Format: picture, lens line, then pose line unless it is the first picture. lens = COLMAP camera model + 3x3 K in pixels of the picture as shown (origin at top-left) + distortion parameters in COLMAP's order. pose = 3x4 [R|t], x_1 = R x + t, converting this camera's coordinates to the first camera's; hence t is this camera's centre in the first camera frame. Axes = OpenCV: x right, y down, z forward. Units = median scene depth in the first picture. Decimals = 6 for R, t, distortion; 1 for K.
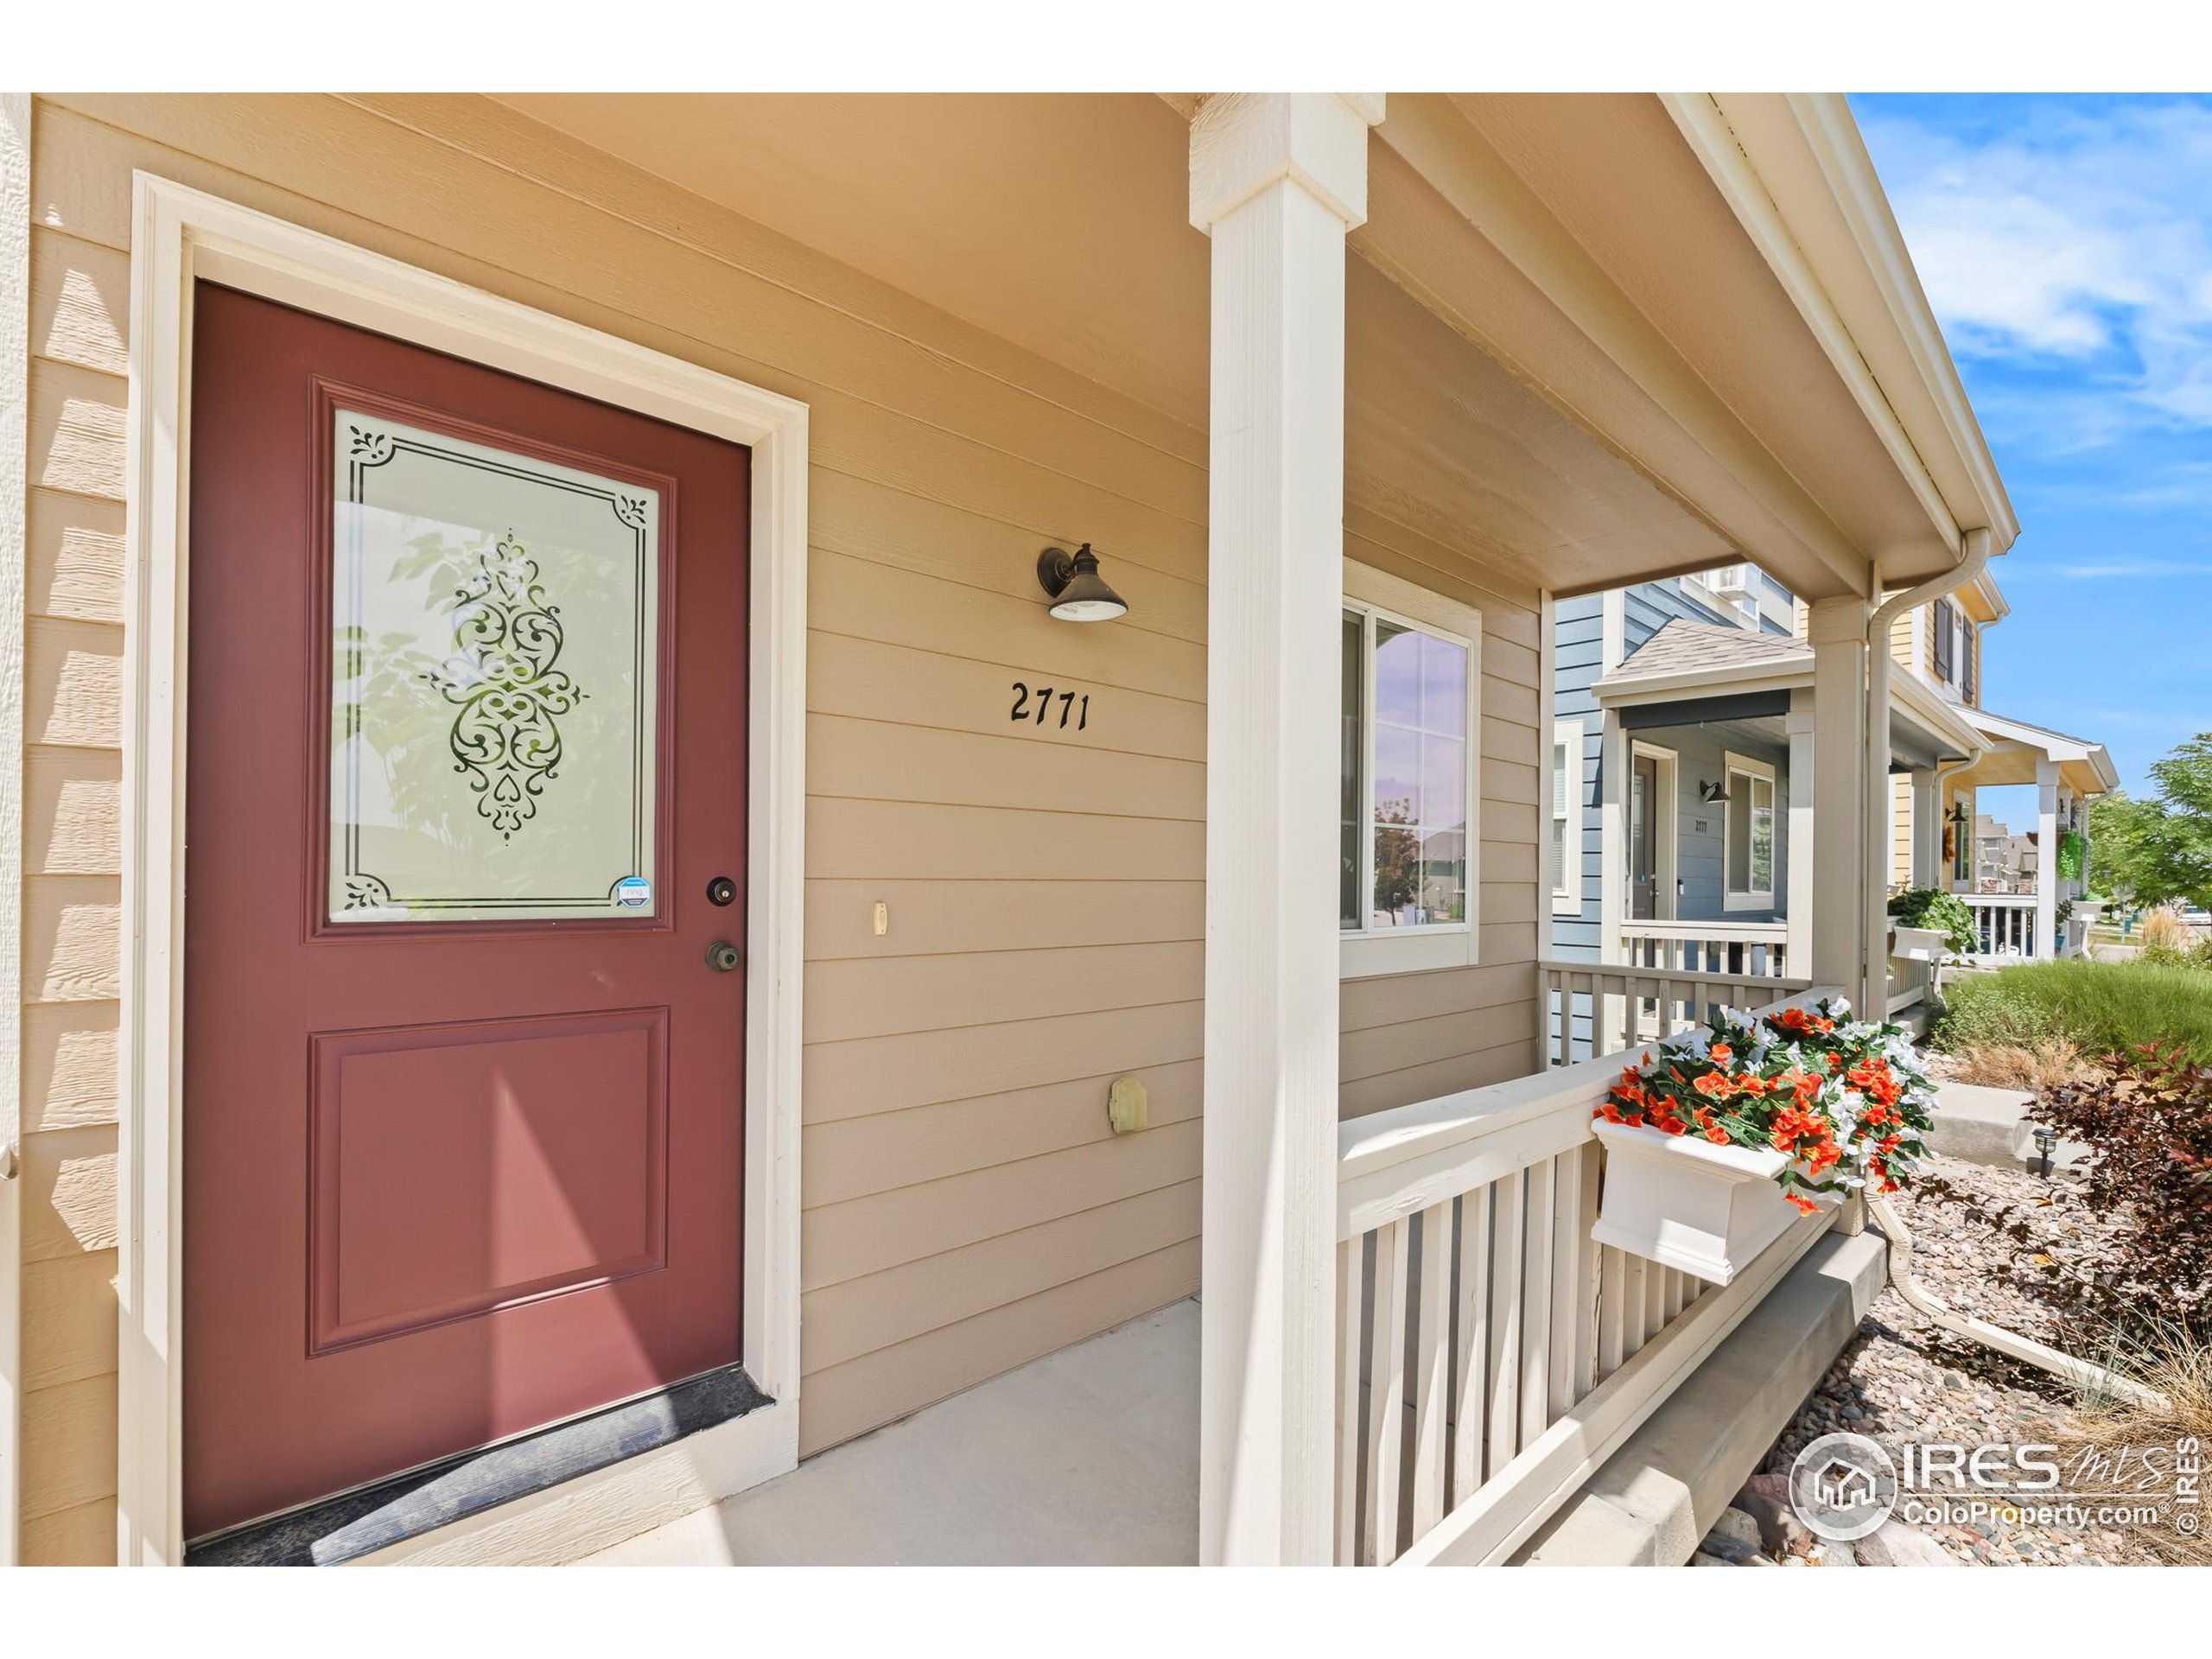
lens RADIAL K [[962.7, 0, 1114.9], [0, 962.7, 821.1], [0, 0, 1]] dist [-0.005095, -0.000992]
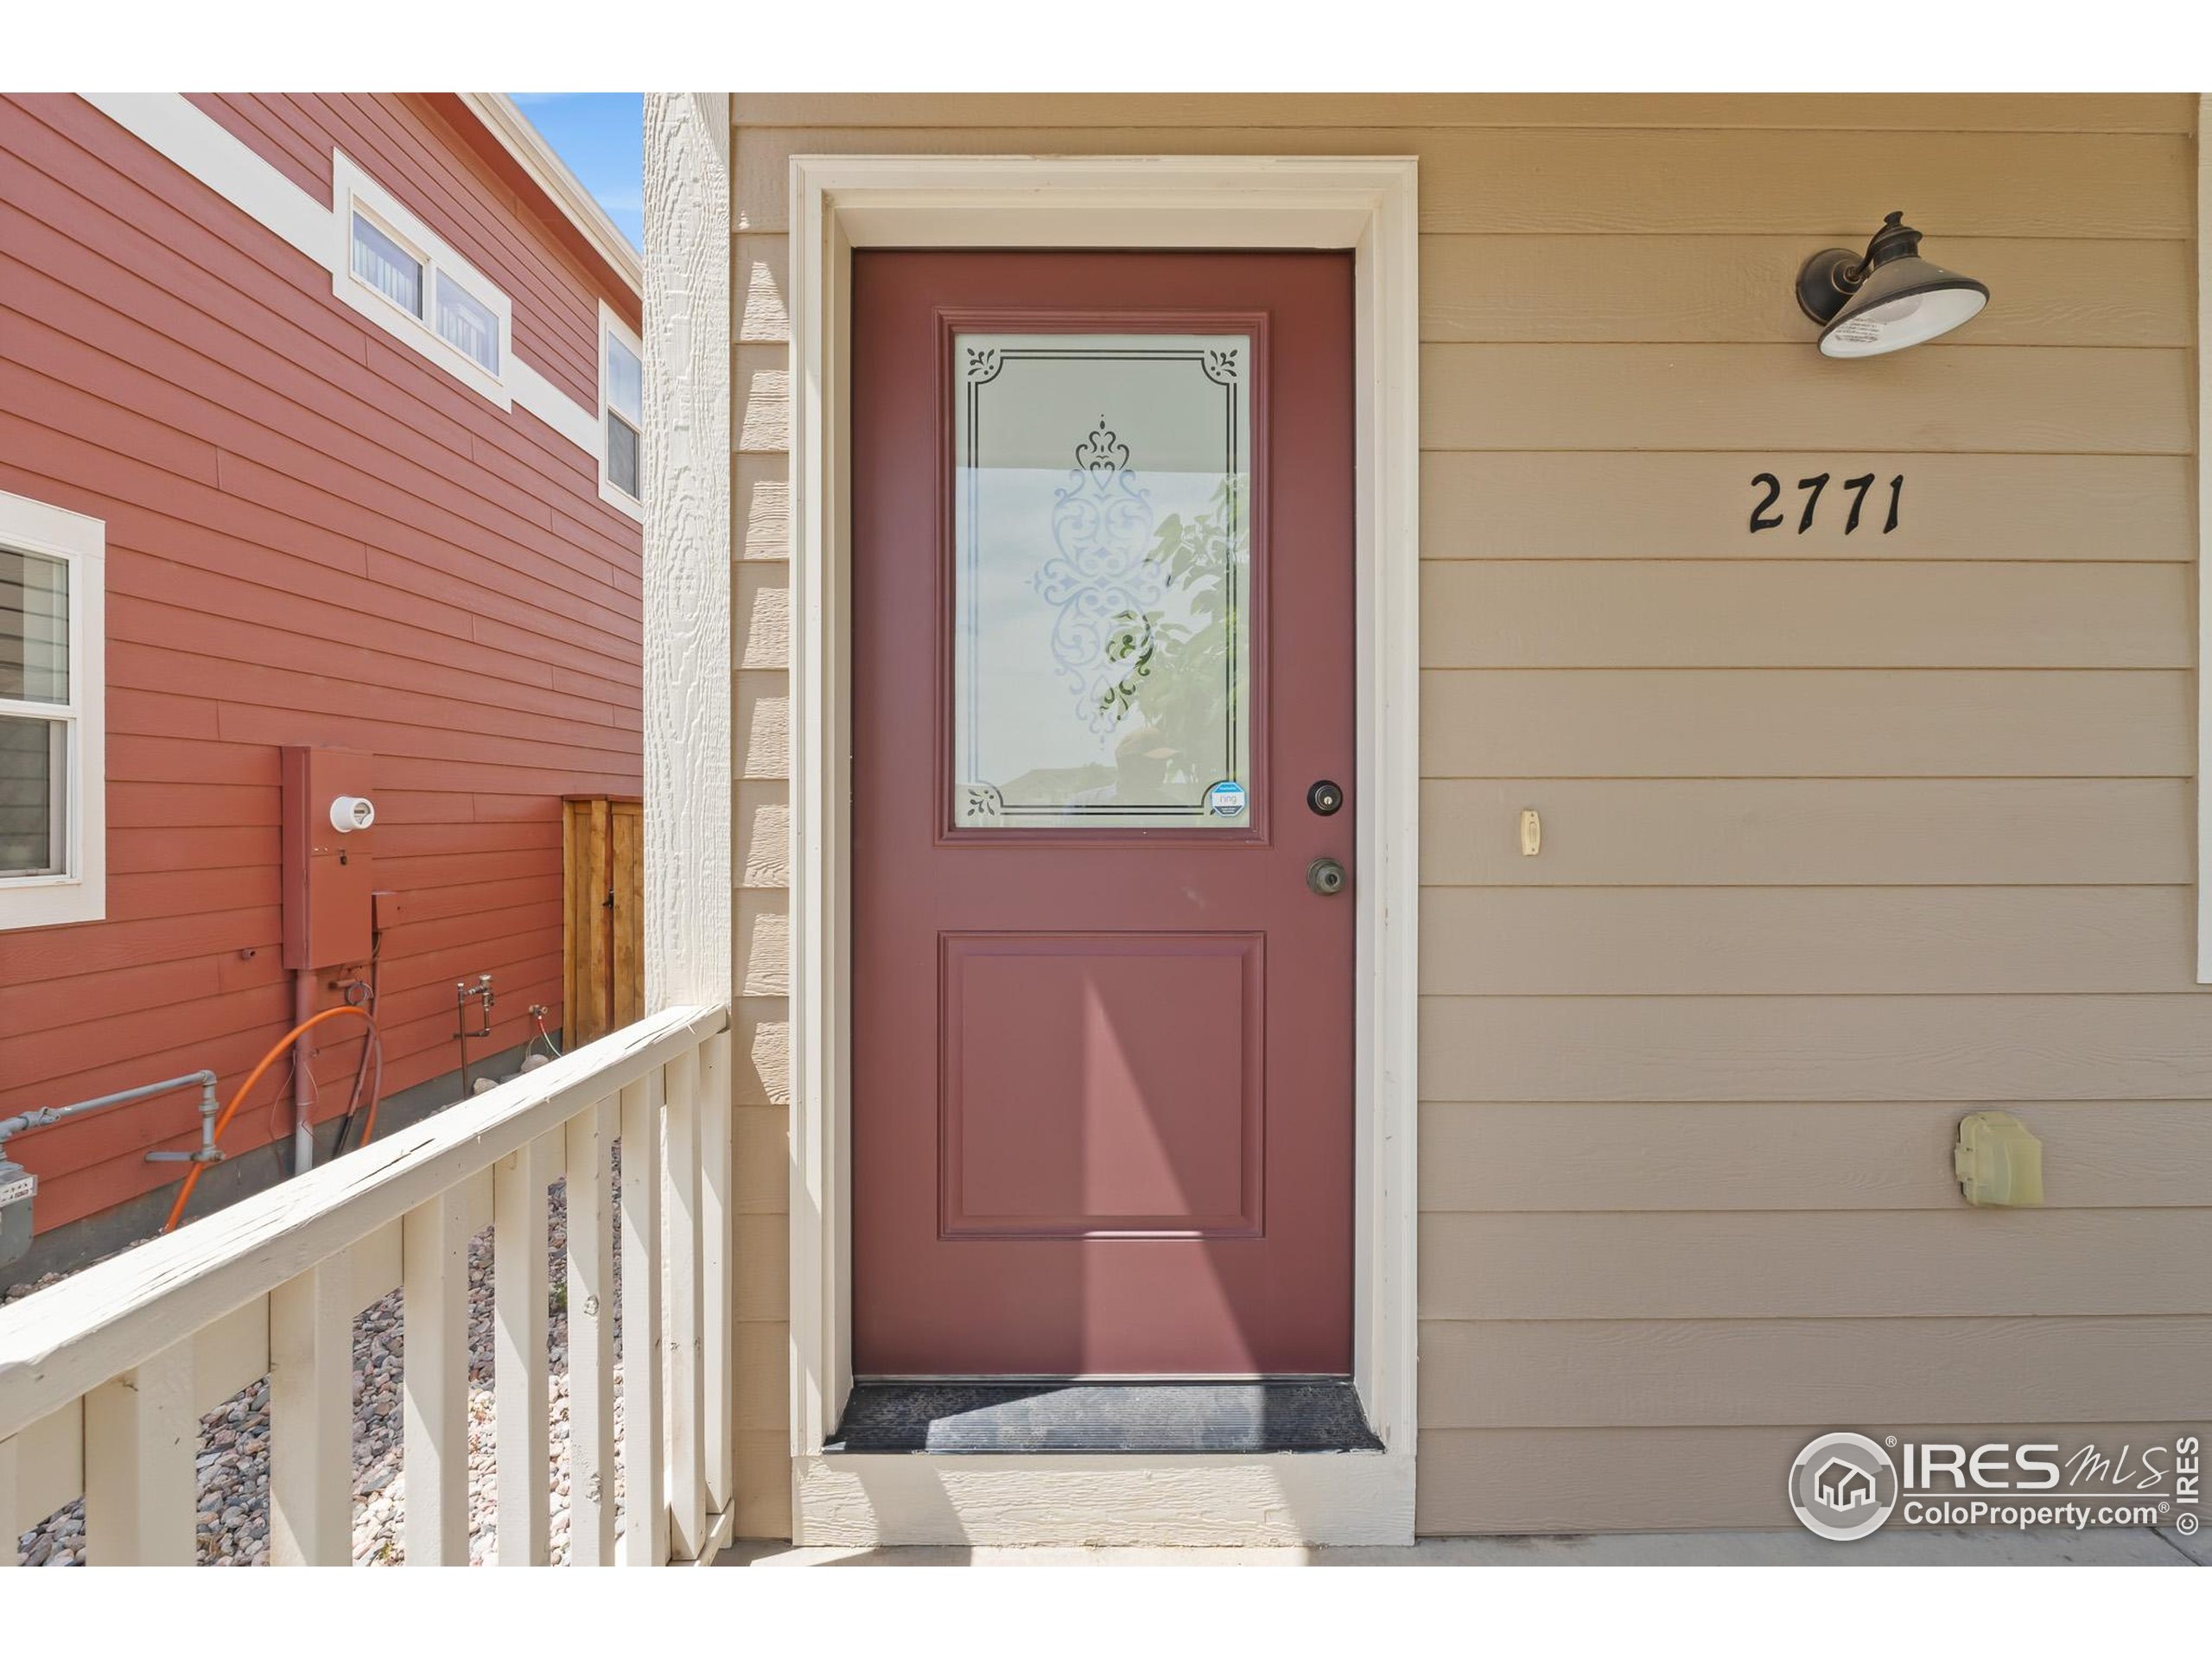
lens RADIAL K [[962.7, 0, 1114.9], [0, 962.7, 821.1], [0, 0, 1]] dist [-0.005095, -0.000992]
pose [[0.746196, -0.006776, -0.665692, 0.002871], [0.045312, 0.998146, 0.040631, 0.058439], [0.664183, -0.060483, 0.745120, 0.307105]]
